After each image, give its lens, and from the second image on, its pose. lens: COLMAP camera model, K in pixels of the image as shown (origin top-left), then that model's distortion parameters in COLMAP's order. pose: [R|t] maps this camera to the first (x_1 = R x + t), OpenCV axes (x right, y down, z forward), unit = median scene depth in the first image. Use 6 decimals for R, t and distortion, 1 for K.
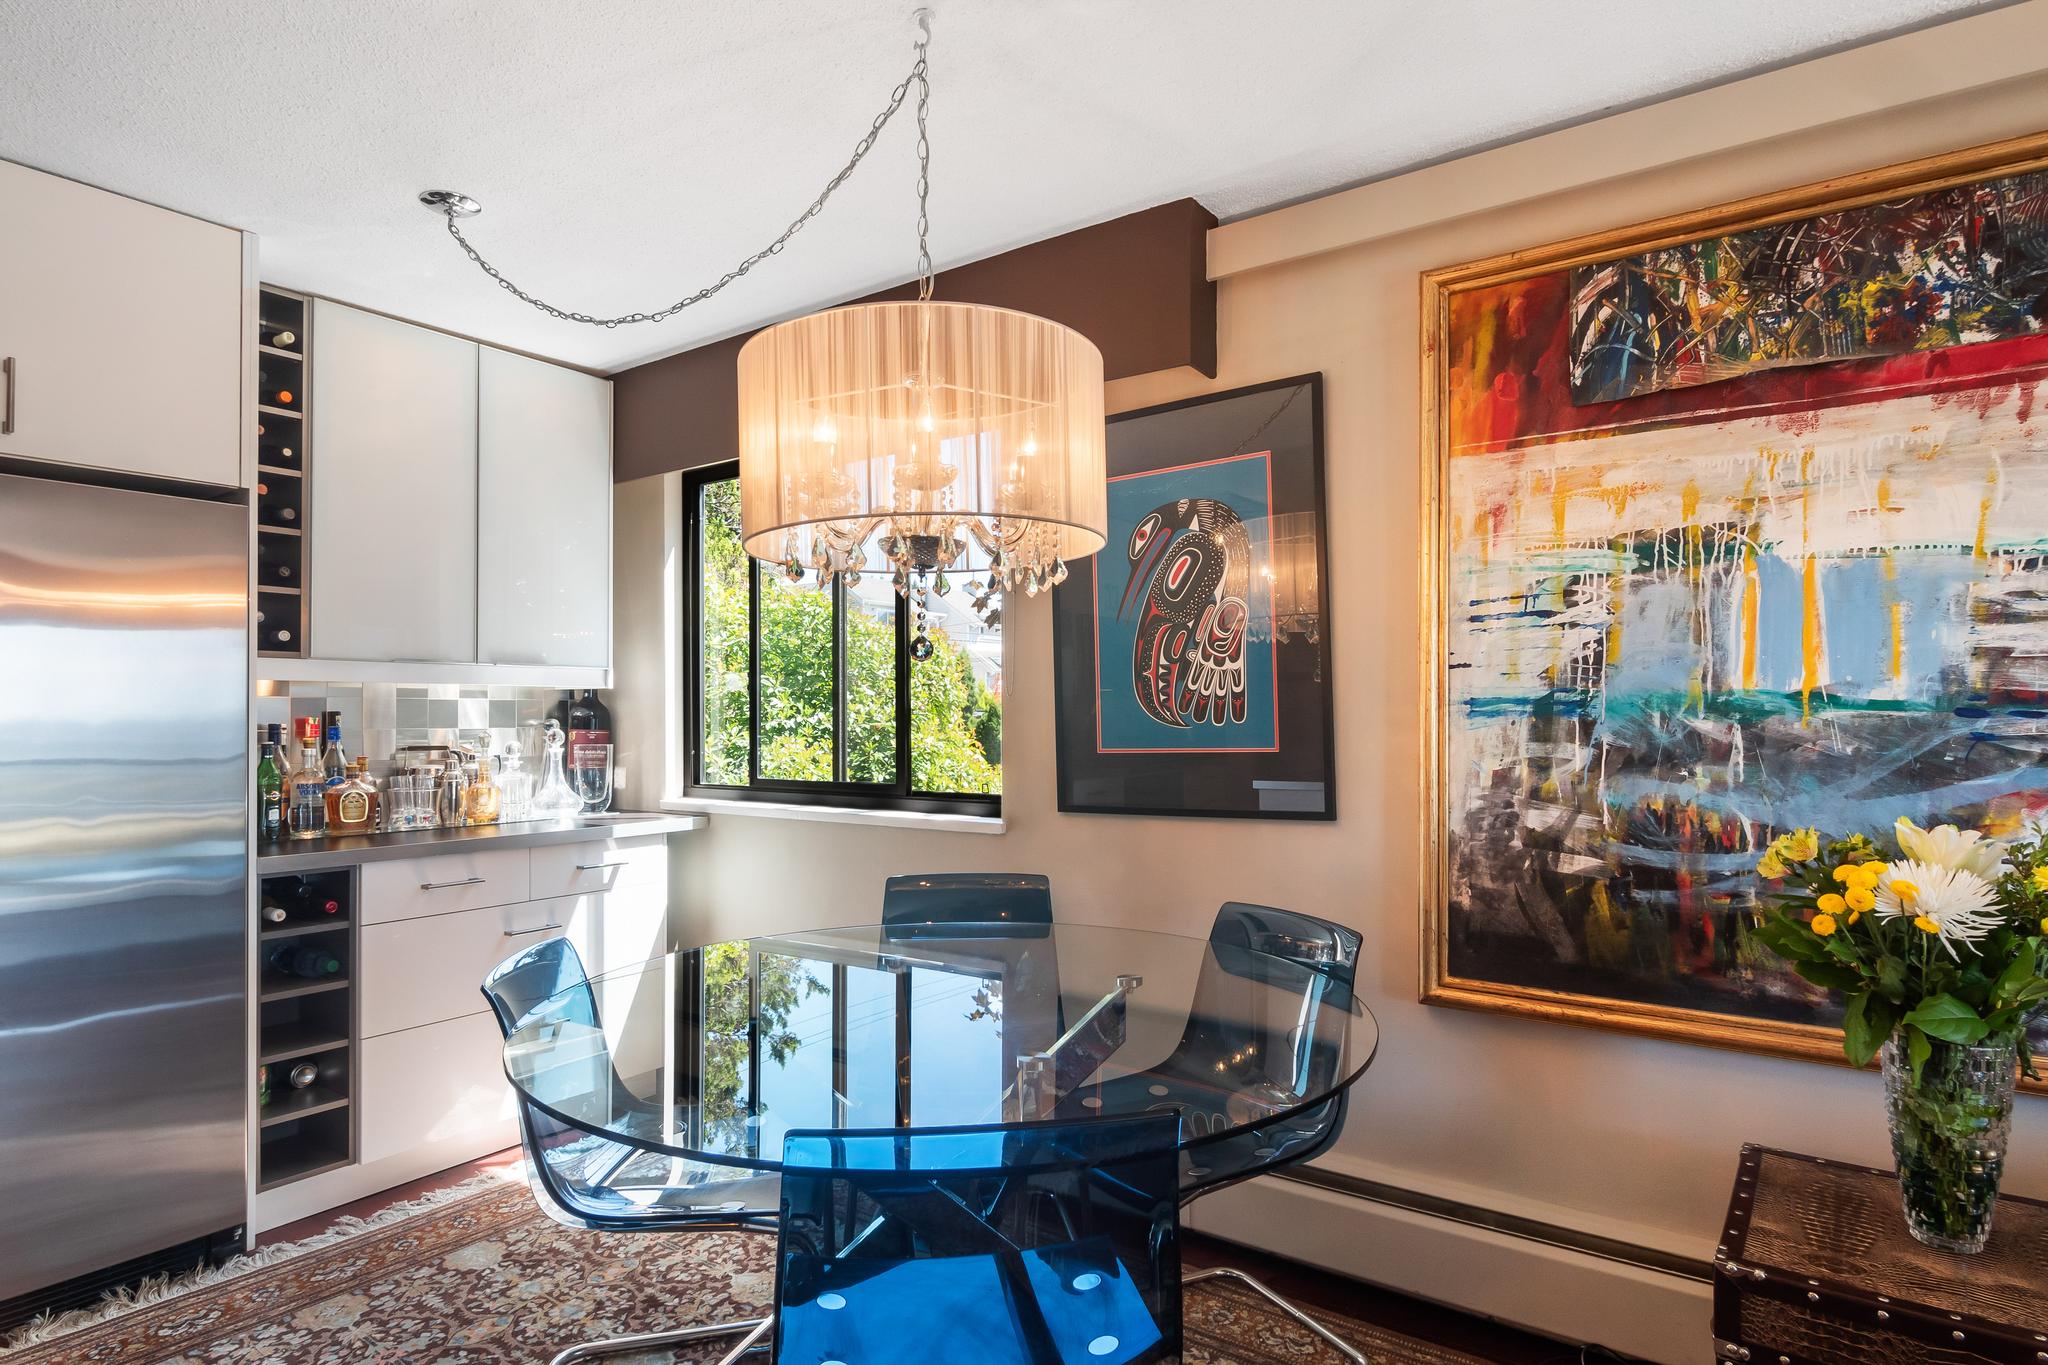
lens RADIAL K [[1069.9, 0, 1027.4], [0, 1069.9, 700.3], [0, 0, 1]] dist [-0.000286, -0.007590]
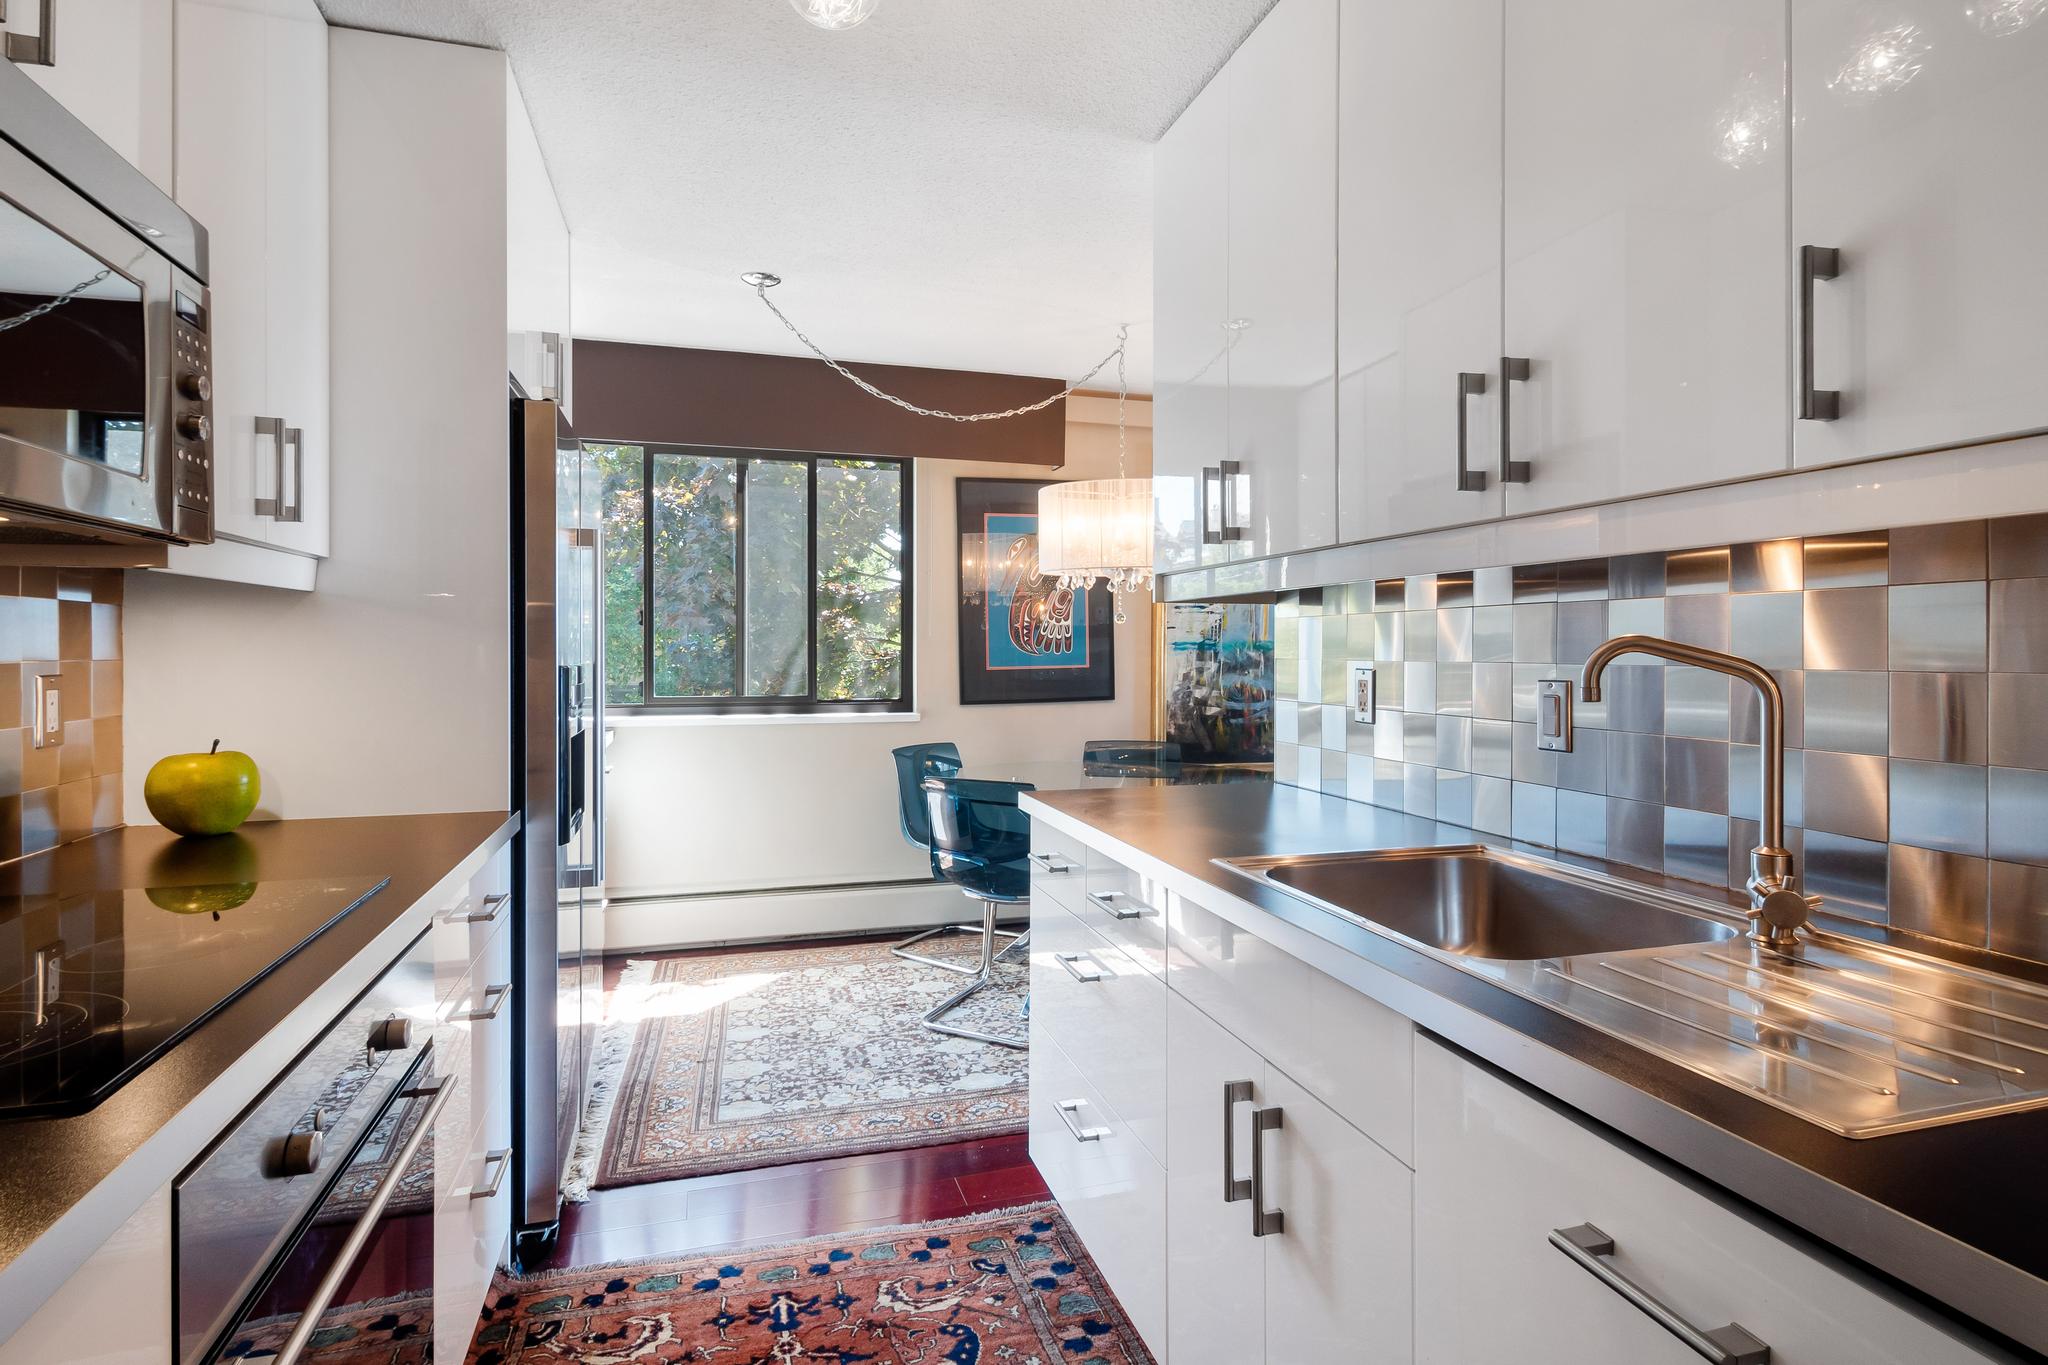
lens RADIAL K [[1066.5, 0, 1023.8], [0, 1066.5, 648.2], [0, 0, 1]] dist [0.003053, -0.007947]
pose [[0.616984, 0.008030, 0.786935, -1.779061], [-0.016700, 0.999856, 0.002891, 0.011448], [-0.786799, -0.014926, 0.617029, -0.172688]]
